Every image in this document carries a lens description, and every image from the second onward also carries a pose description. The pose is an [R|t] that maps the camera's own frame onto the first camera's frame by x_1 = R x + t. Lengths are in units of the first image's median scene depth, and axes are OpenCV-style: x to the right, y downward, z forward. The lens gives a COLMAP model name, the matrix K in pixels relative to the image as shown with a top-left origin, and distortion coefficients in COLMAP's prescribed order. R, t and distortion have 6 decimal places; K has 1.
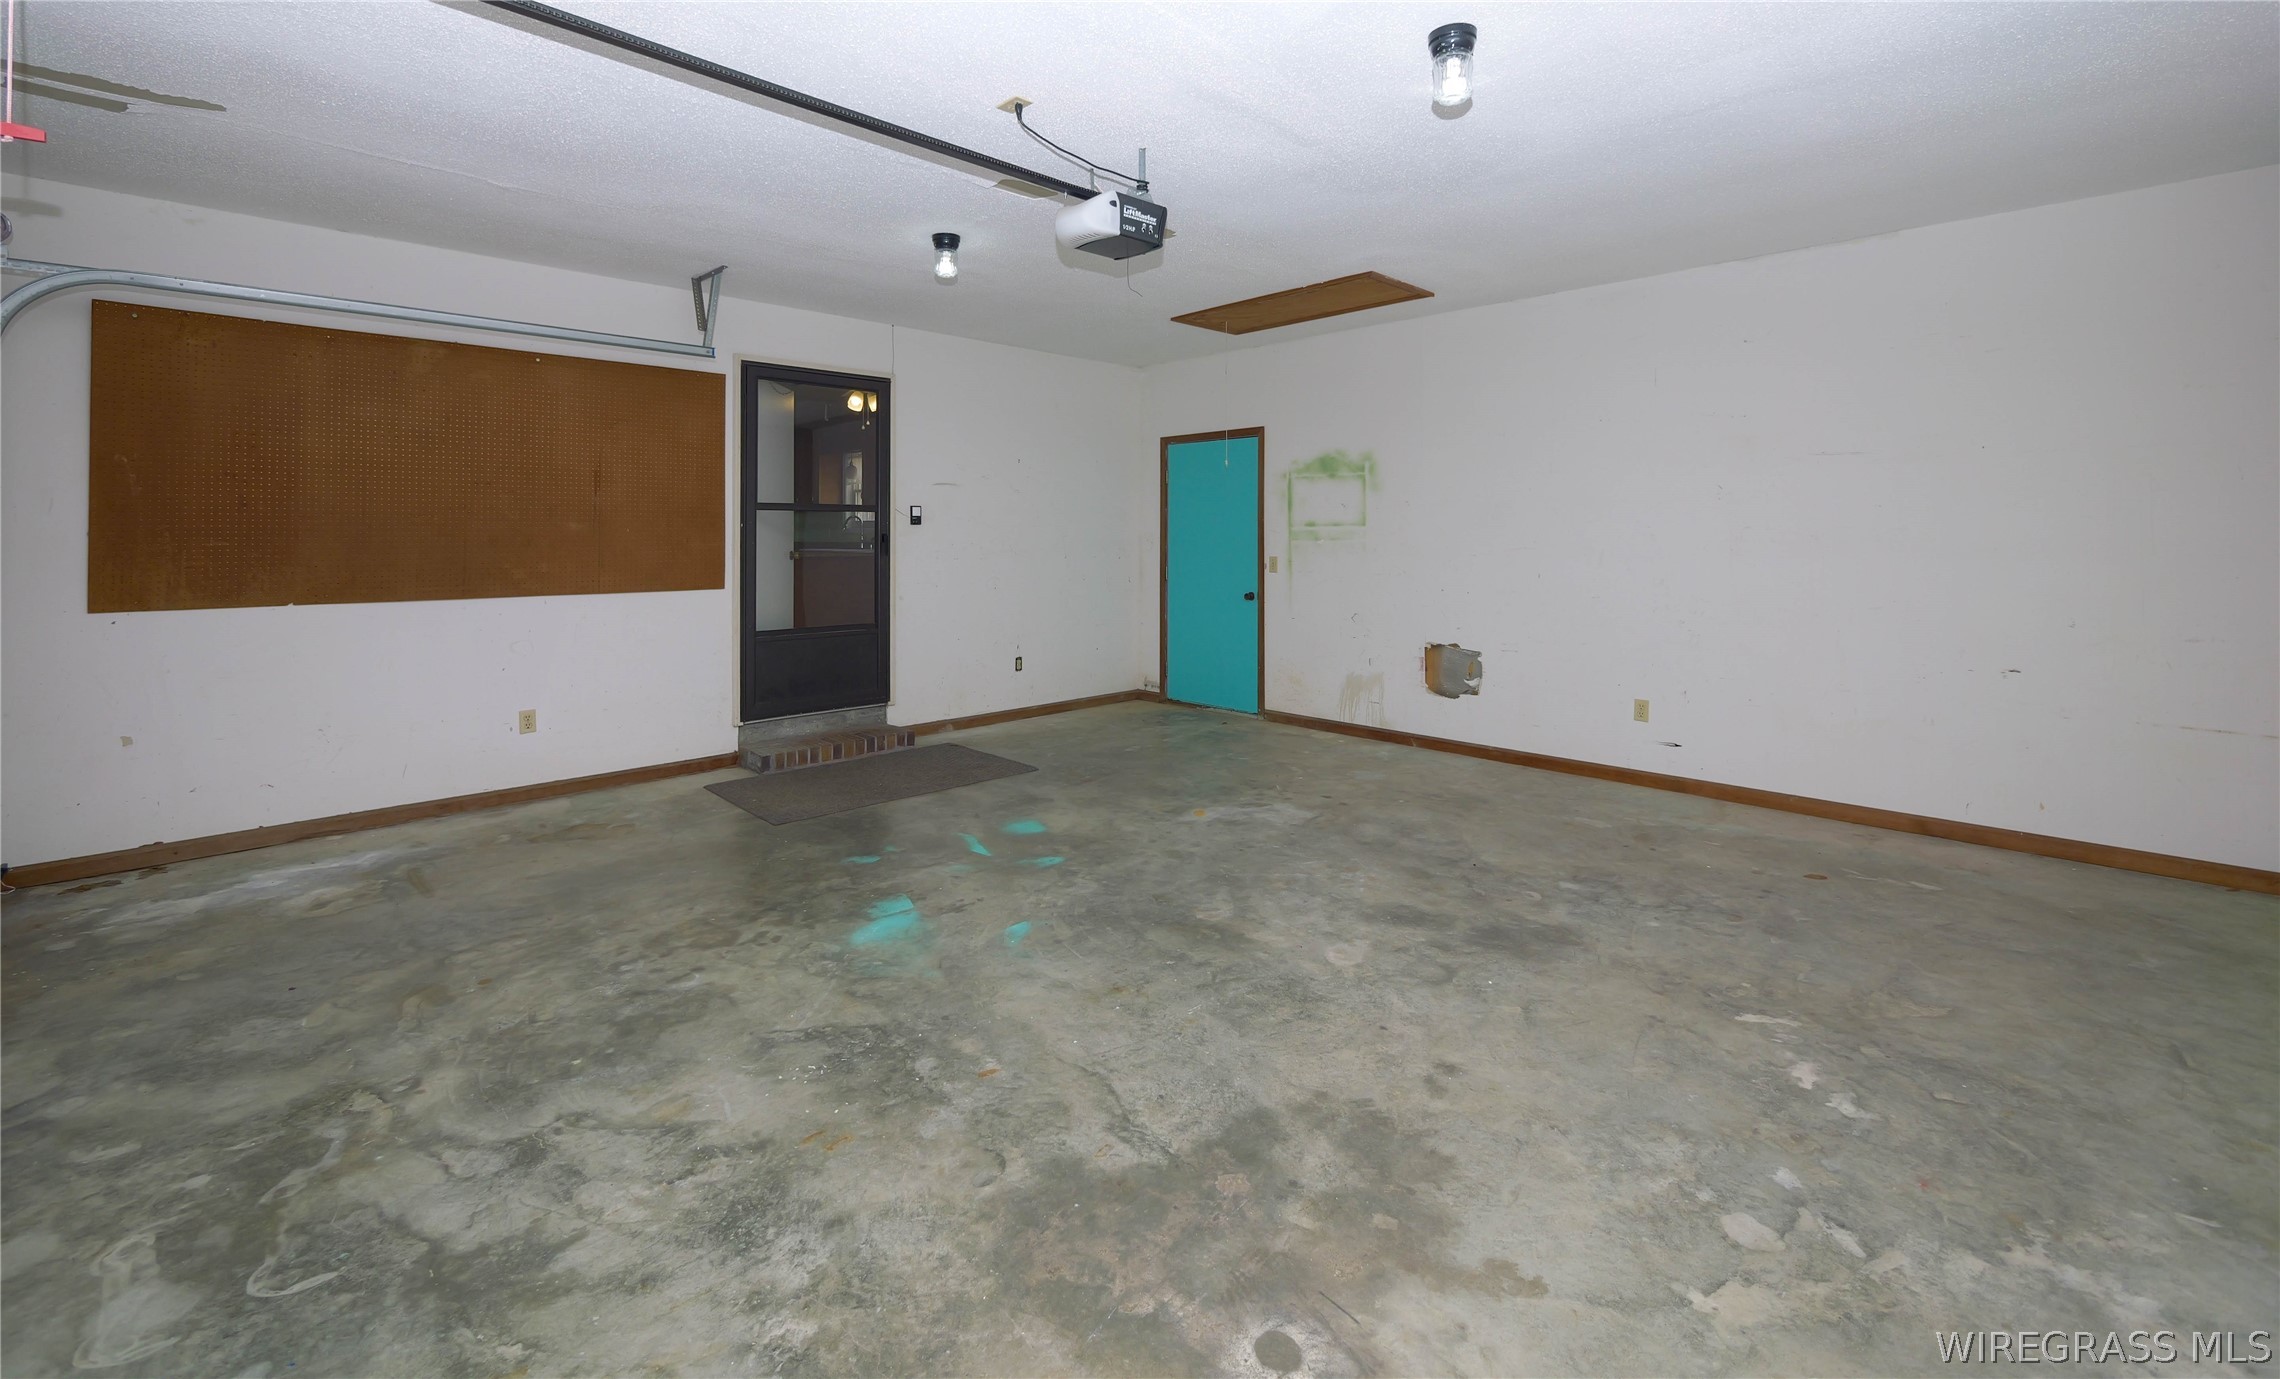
lens RADIAL K [[935.5, 0, 1138.7], [0, 935.5, 684.9], [0, 0, 1]] dist [-0.001299, -0.000213]
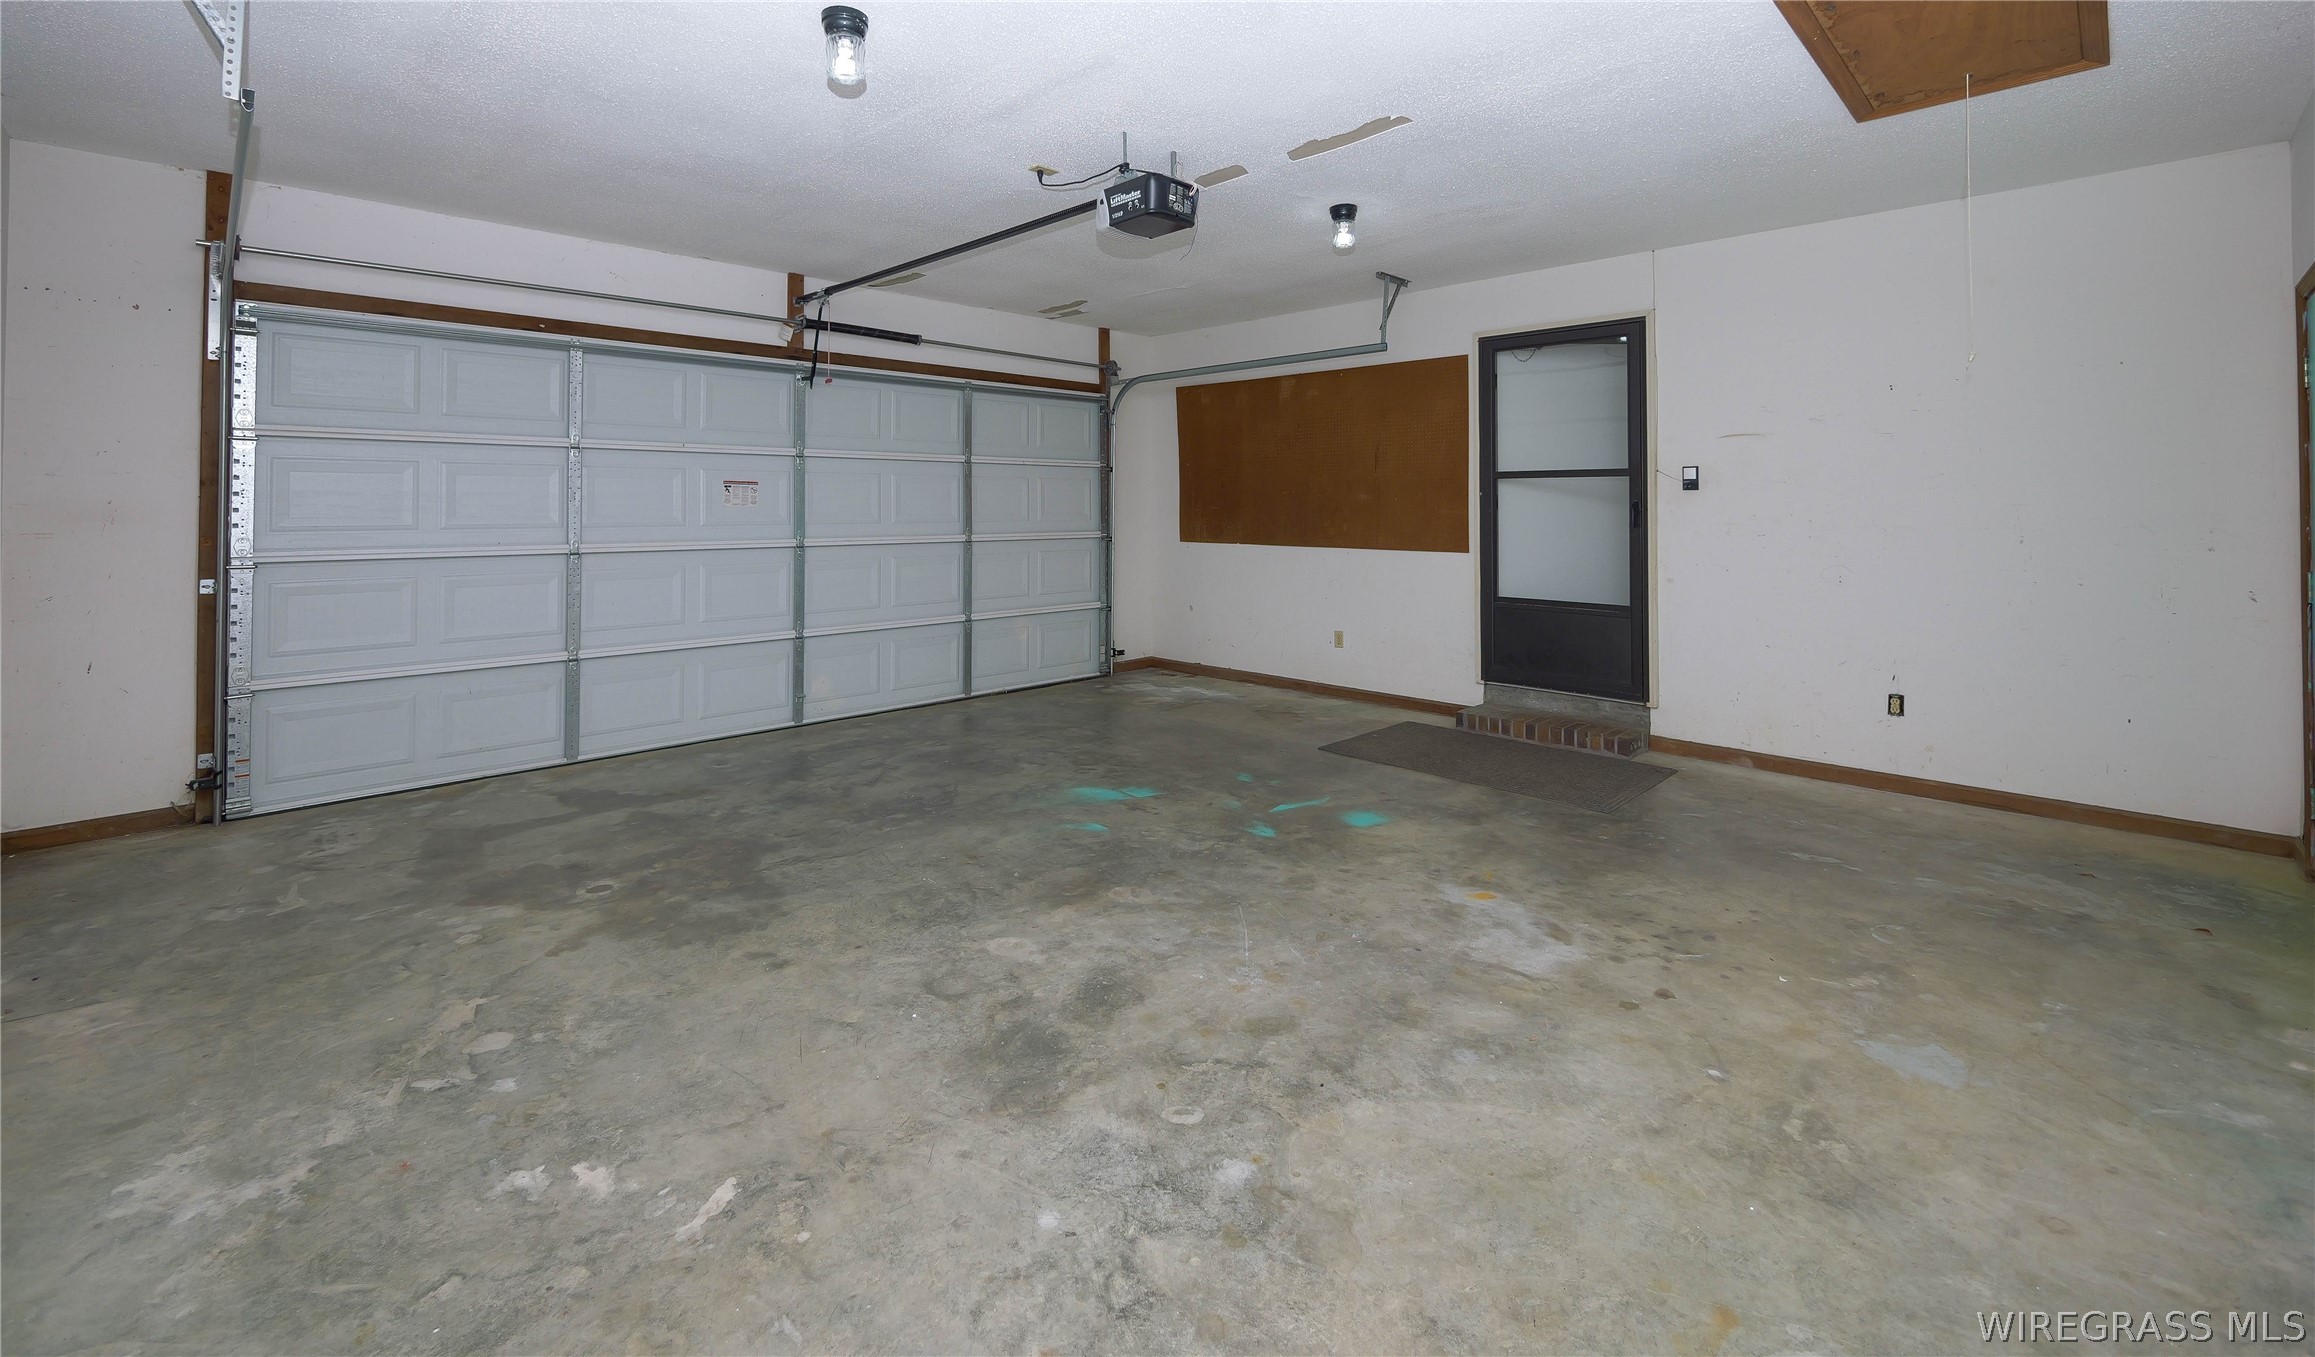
lens RADIAL K [[948.0, 0, 1155.7], [0, 948.0, 656.7], [0, 0, 1]] dist [-0.000623, 0.000142]
pose [[0.006647, 0.157711, -0.987463, 1.326486], [-0.157152, 0.975379, 0.154723, -0.199249], [0.987552, 0.154153, 0.031268, 1.267081]]
